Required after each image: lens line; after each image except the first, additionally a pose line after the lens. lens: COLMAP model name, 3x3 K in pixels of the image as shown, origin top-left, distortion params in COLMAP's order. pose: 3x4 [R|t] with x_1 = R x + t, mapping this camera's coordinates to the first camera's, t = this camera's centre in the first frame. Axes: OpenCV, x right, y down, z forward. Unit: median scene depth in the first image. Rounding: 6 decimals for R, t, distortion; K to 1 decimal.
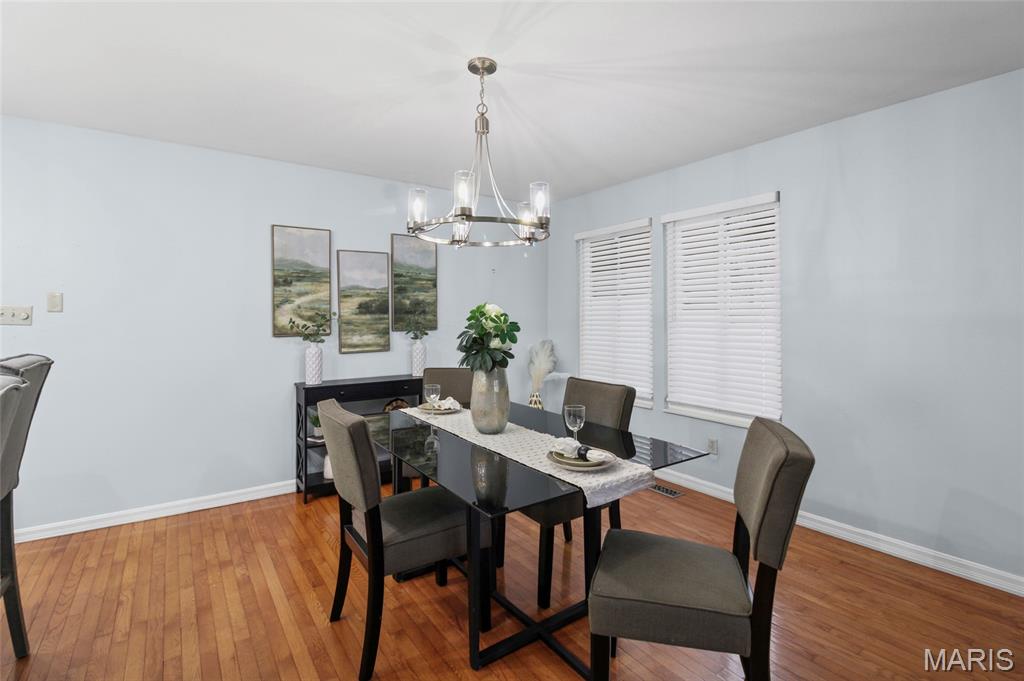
lens RADIAL K [[476.1, 0, 508.0], [0, 476.1, 323.6], [0, 0, 1]] dist [-0.001730, -0.002433]
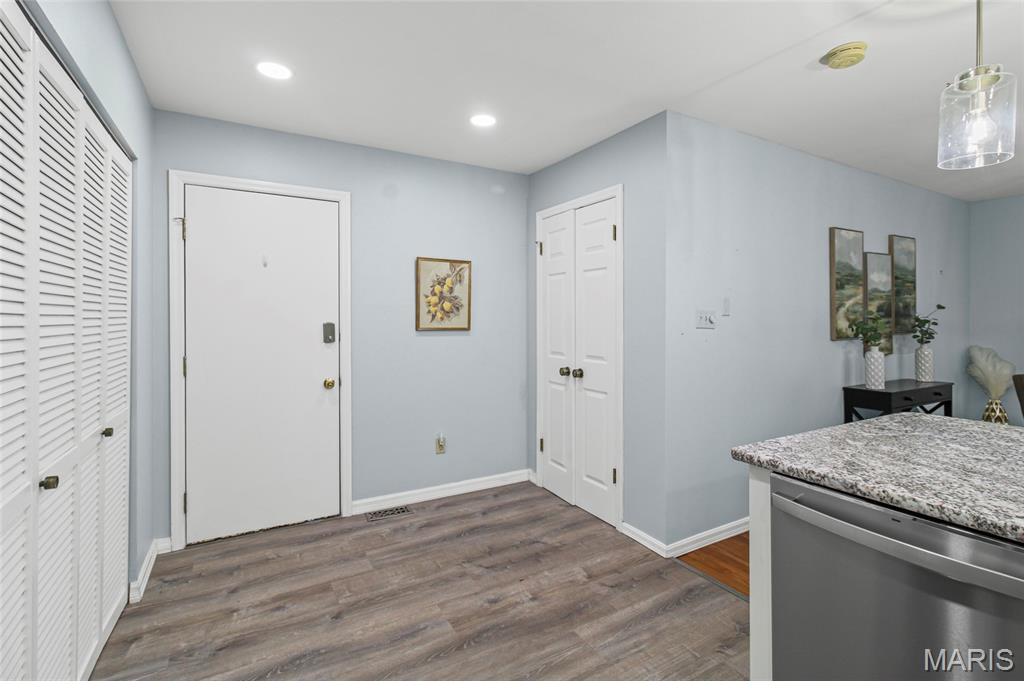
lens RADIAL K [[476.1, 0, 517.9], [0, 476.1, 314.9], [0, 0, 1]] dist [-0.001730, -0.002433]
pose [[0.996477, 0.002787, -0.083819, -0.977590], [-0.004335, 0.999823, -0.018287, -0.004423], [0.083754, 0.018586, 0.996313, -0.032071]]
